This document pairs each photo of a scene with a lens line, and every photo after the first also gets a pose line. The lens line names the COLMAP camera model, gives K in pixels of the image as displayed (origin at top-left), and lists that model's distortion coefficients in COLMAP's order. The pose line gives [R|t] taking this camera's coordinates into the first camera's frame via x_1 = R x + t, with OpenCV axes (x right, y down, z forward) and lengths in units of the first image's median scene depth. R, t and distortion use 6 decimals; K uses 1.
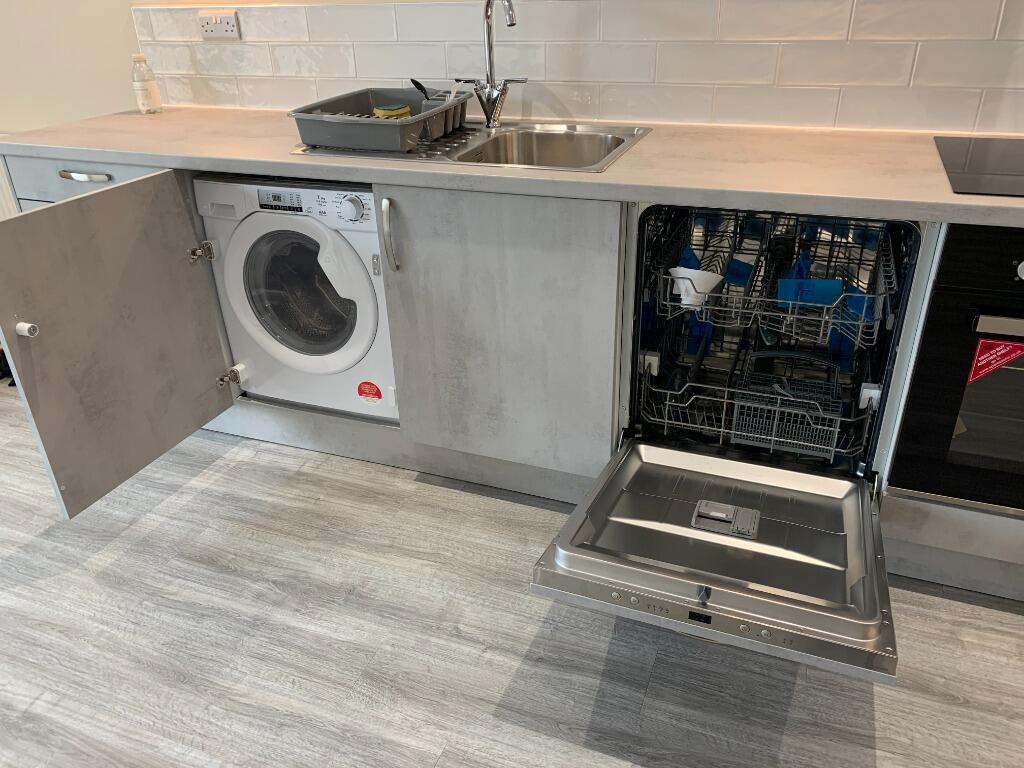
lens RADIAL K [[785.1, 0, 507.6], [0, 785.1, 375.4], [0, 0, 1]] dist [0.027009, -0.022471]
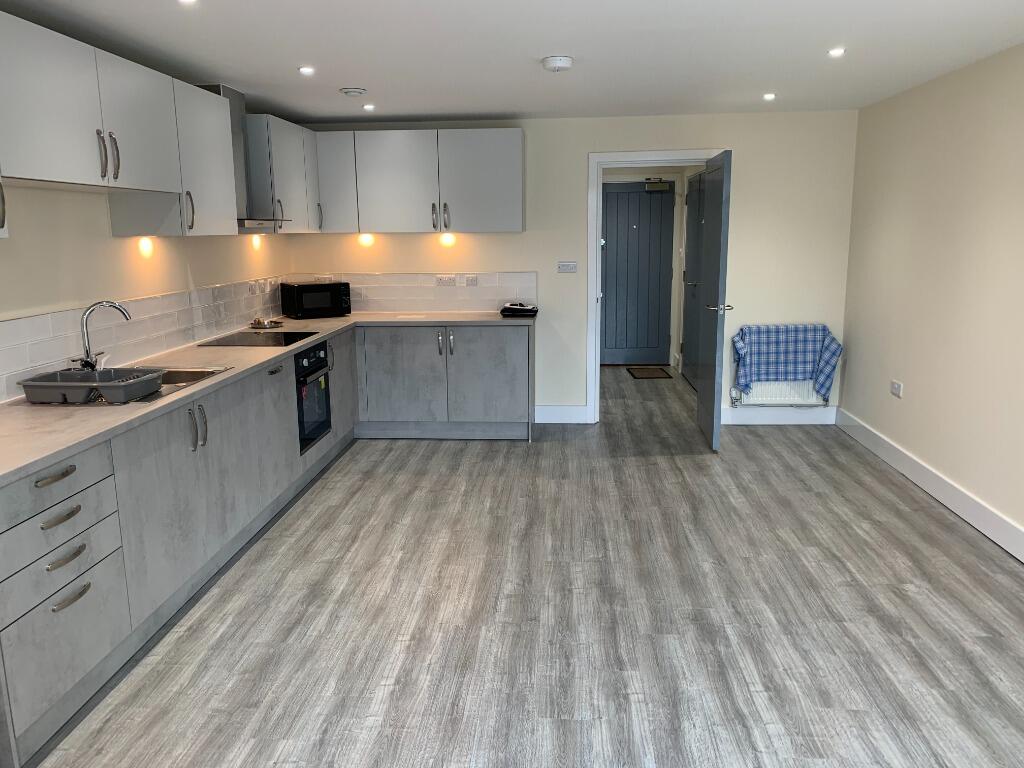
lens RADIAL K [[785.1, 0, 506.5], [0, 785.1, 383.8], [0, 0, 1]] dist [0.027009, -0.022471]
pose [[-0.297707, -0.150905, 0.942655, -1.905699], [0.463448, 0.840421, 0.280904, -0.415129], [-0.834617, 0.520499, -0.180263, 0.666084]]
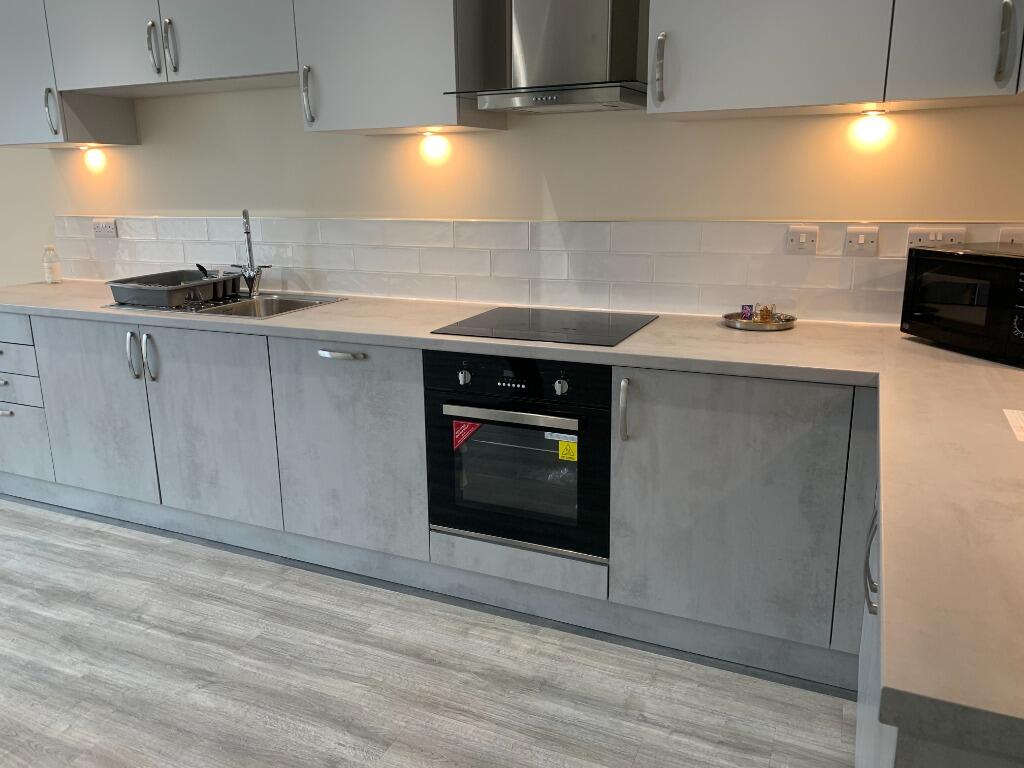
lens RADIAL K [[785.1, 0, 503.8], [0, 785.1, 378.2], [0, 0, 1]] dist [0.027009, -0.022471]
pose [[0.998254, 0.030548, -0.050550, 0.589467], [-0.041364, 0.972512, -0.229151, 0.175833], [0.042161, 0.230842, 0.972077, -0.435253]]
